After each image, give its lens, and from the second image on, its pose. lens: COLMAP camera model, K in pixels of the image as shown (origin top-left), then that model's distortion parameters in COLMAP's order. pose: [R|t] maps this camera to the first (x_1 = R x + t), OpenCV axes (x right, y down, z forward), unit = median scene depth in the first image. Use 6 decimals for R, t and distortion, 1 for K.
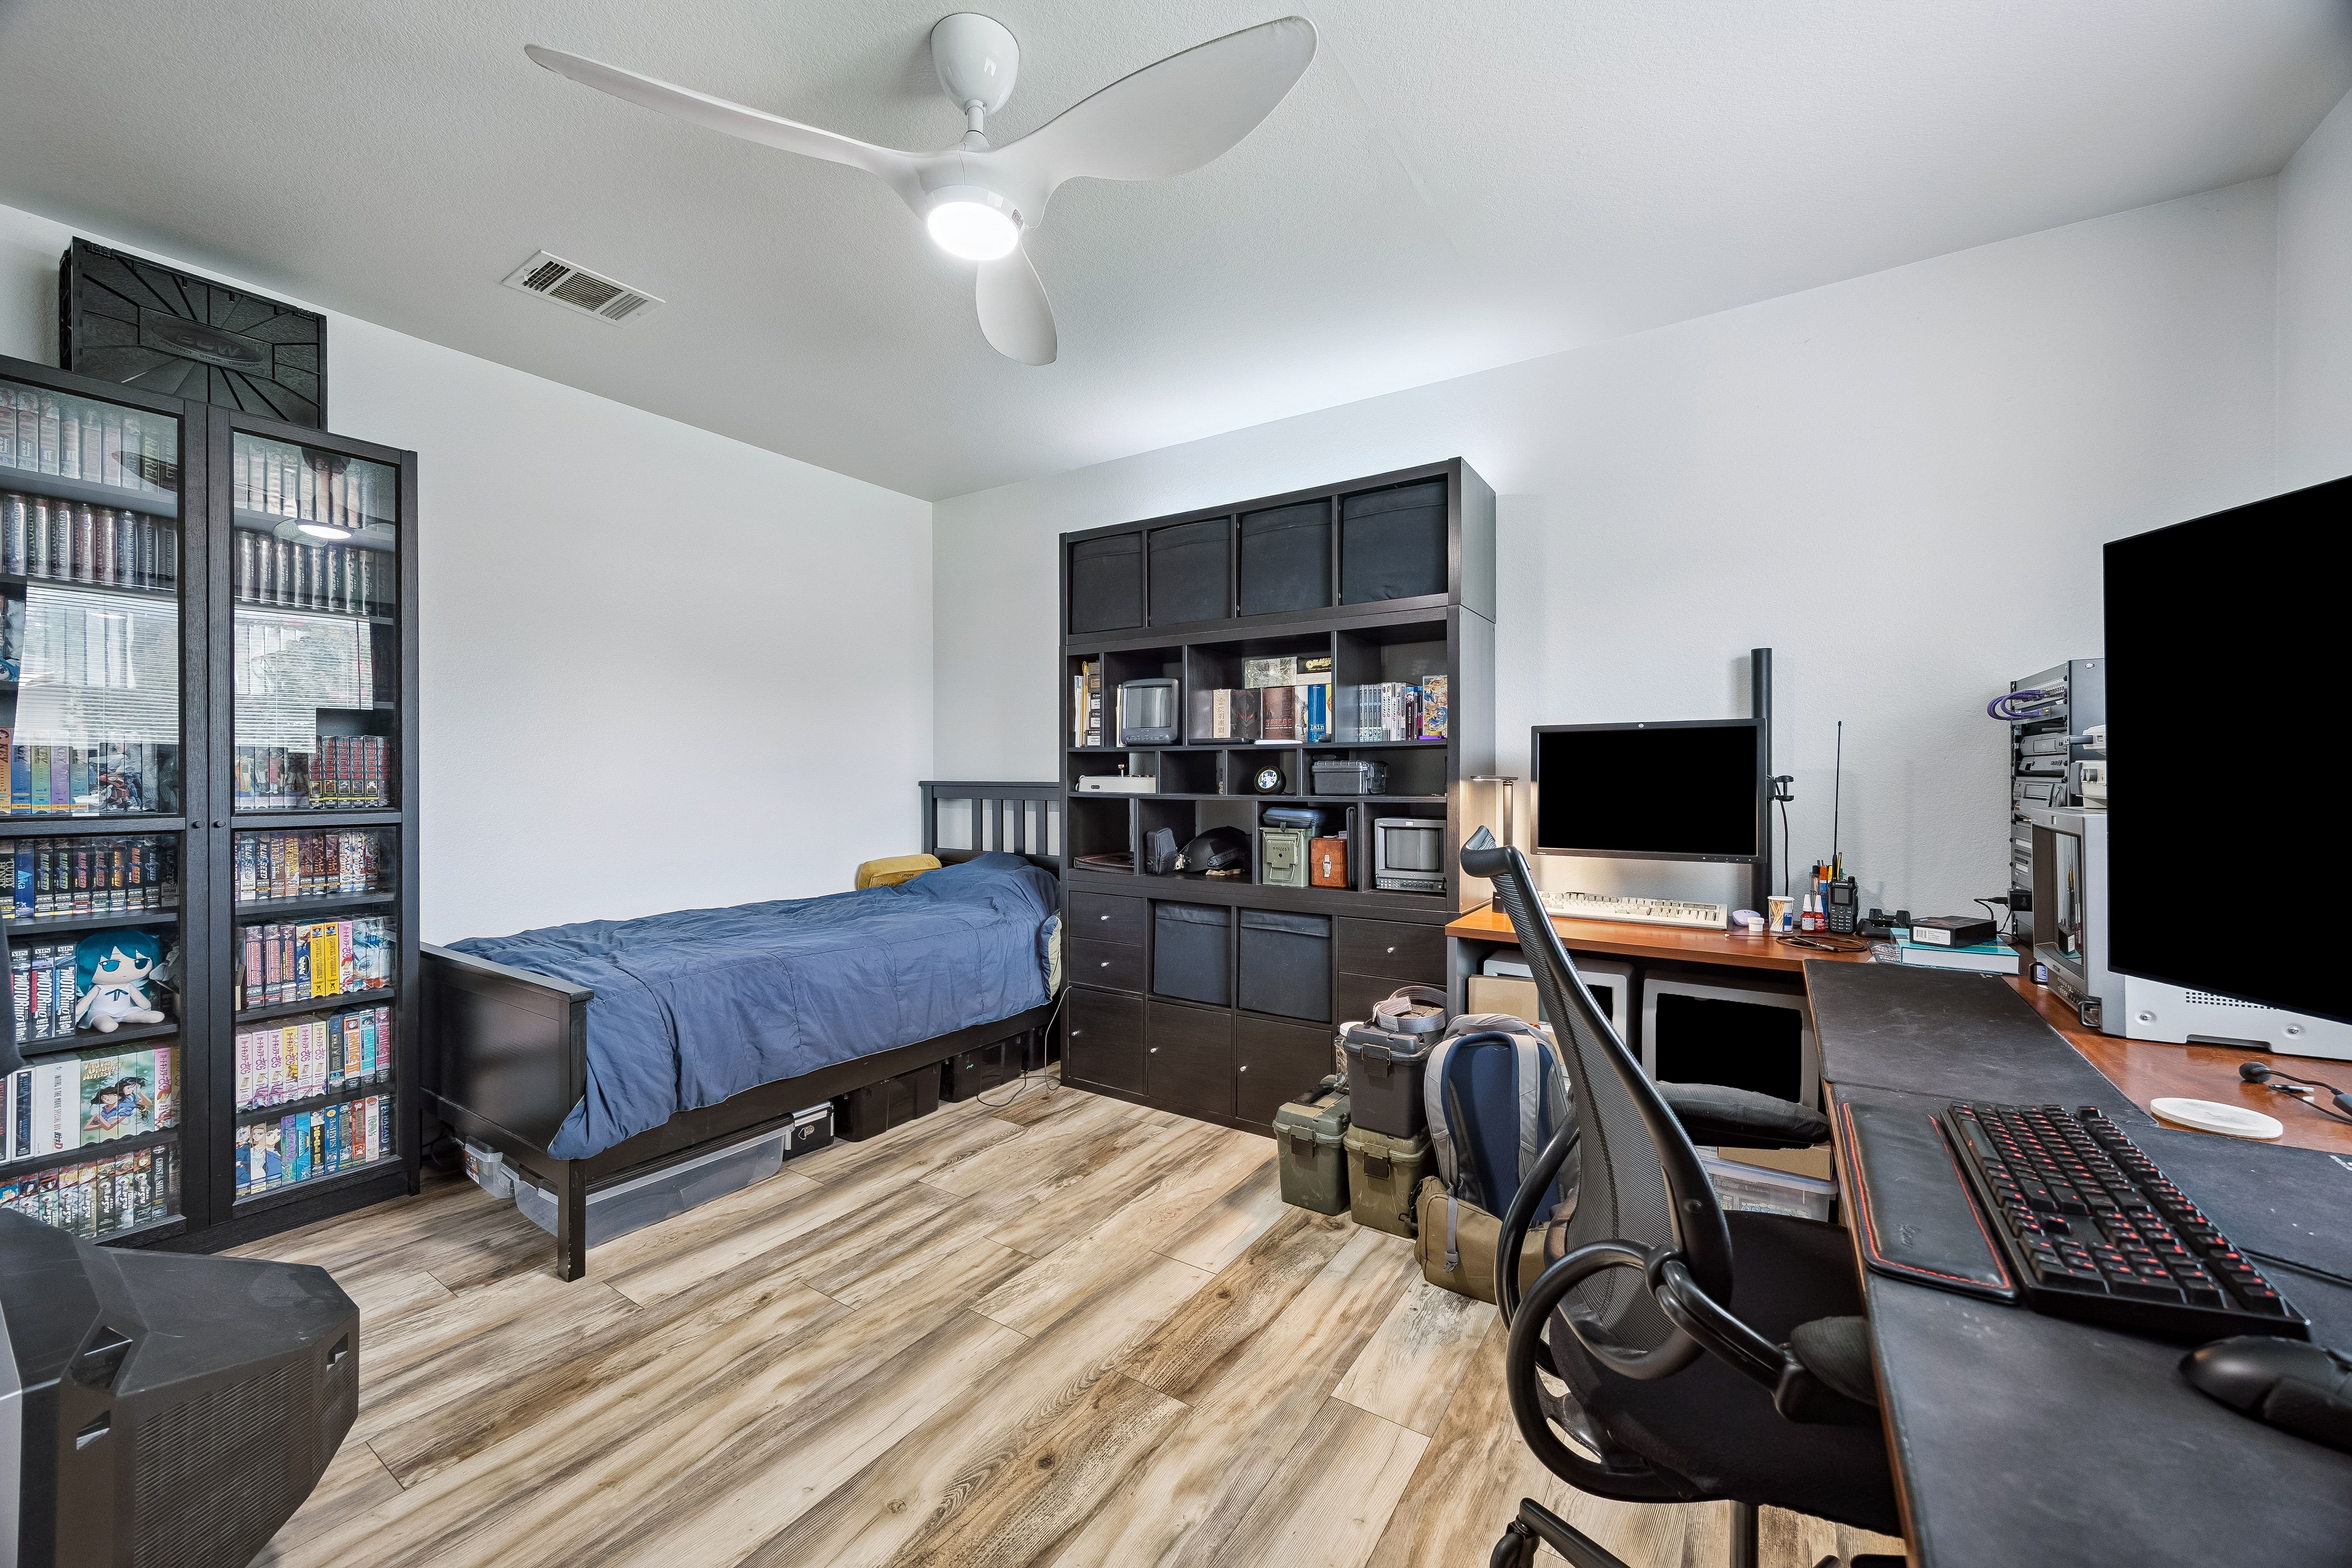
lens RADIAL K [[910.9, 0, 1175.8], [0, 910.9, 780.0], [0, 0, 1]] dist [0.002311, -0.000002]
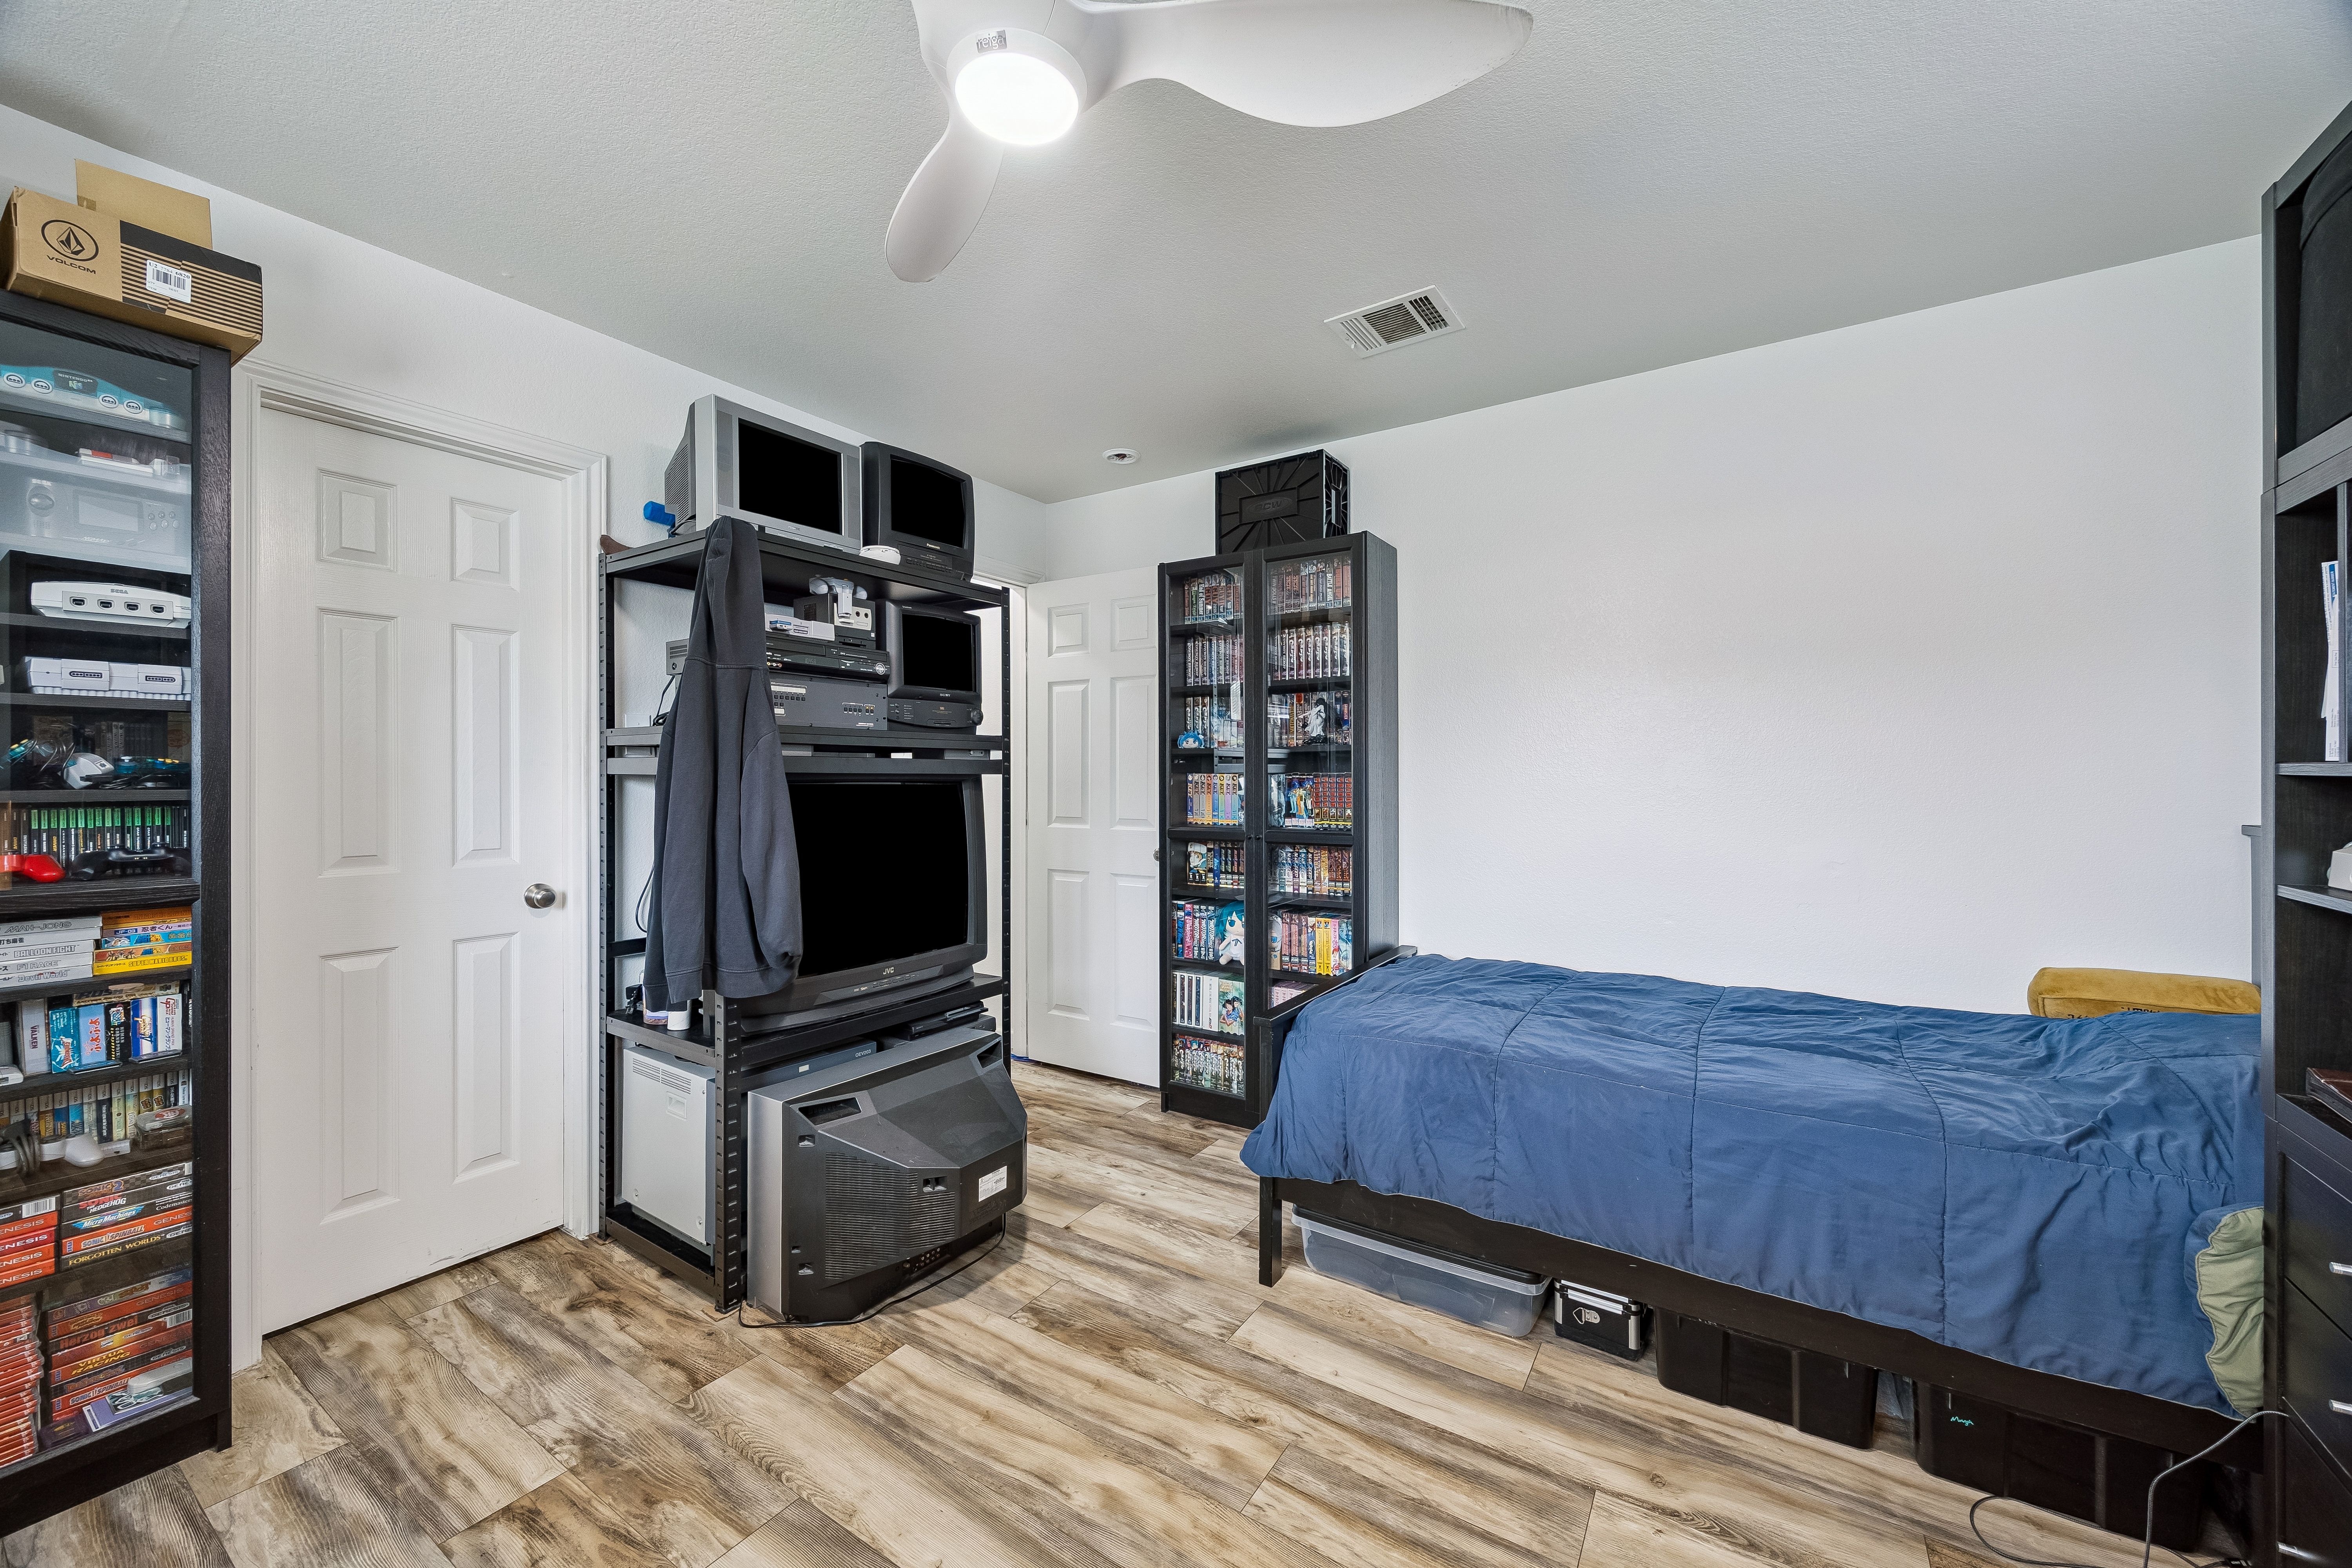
lens RADIAL K [[910.9, 0, 1175.8], [0, 910.9, 780.0], [0, 0, 1]] dist [0.002311, -0.000002]
pose [[-0.006974, -0.000971, -0.999975, 0.368176], [-0.000064, 1.000000, -0.000971, -0.038264], [0.999976, 0.000057, -0.006974, 0.811602]]
